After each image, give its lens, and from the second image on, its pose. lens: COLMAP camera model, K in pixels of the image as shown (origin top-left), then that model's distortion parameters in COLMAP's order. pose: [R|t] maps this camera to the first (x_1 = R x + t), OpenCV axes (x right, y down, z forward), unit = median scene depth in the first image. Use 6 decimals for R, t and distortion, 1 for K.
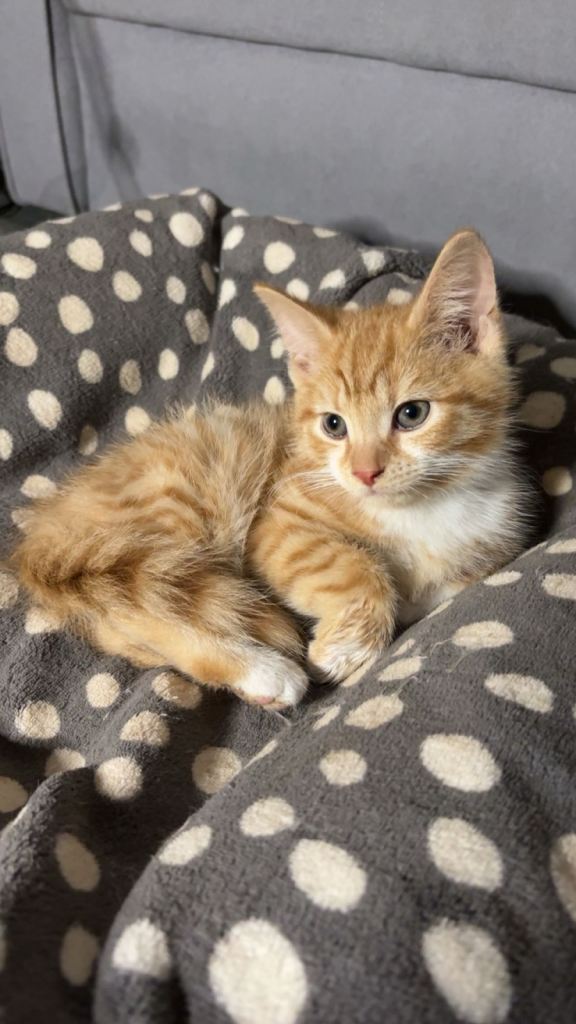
lens RADIAL K [[846.8, 0, 282.6], [0, 846.8, 506.5], [0, 0, 1]] dist [0.001017, 0.050434]
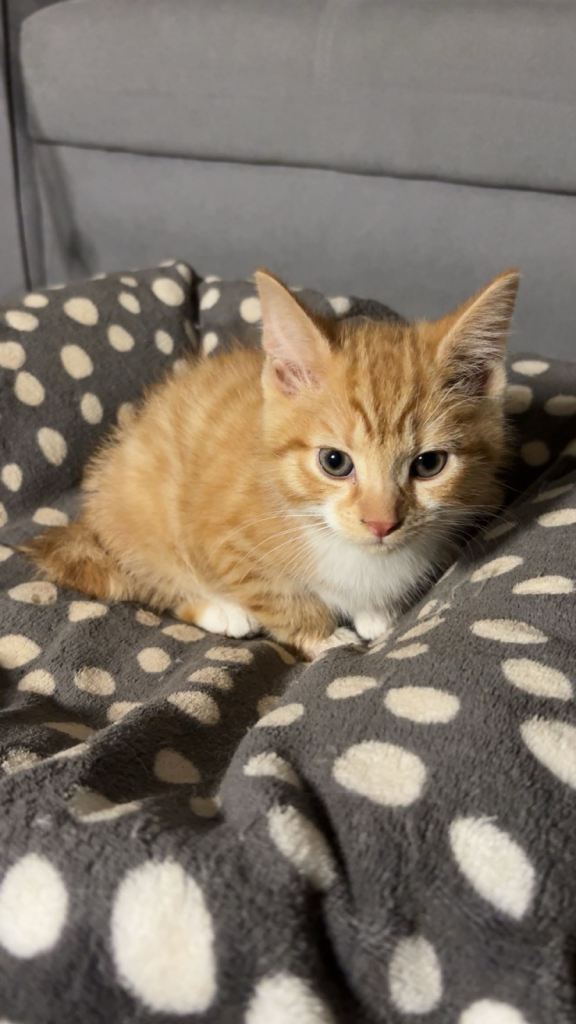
lens RADIAL K [[842.2, 0, 284.3], [0, 842.2, 511.1], [0, 0, 1]] dist [0.018446, -0.025191]
pose [[0.992380, -0.068595, 0.102357, -0.104529], [0.084985, 0.982542, -0.165496, 0.165324], [-0.089218, 0.172934, 0.980884, -0.052629]]
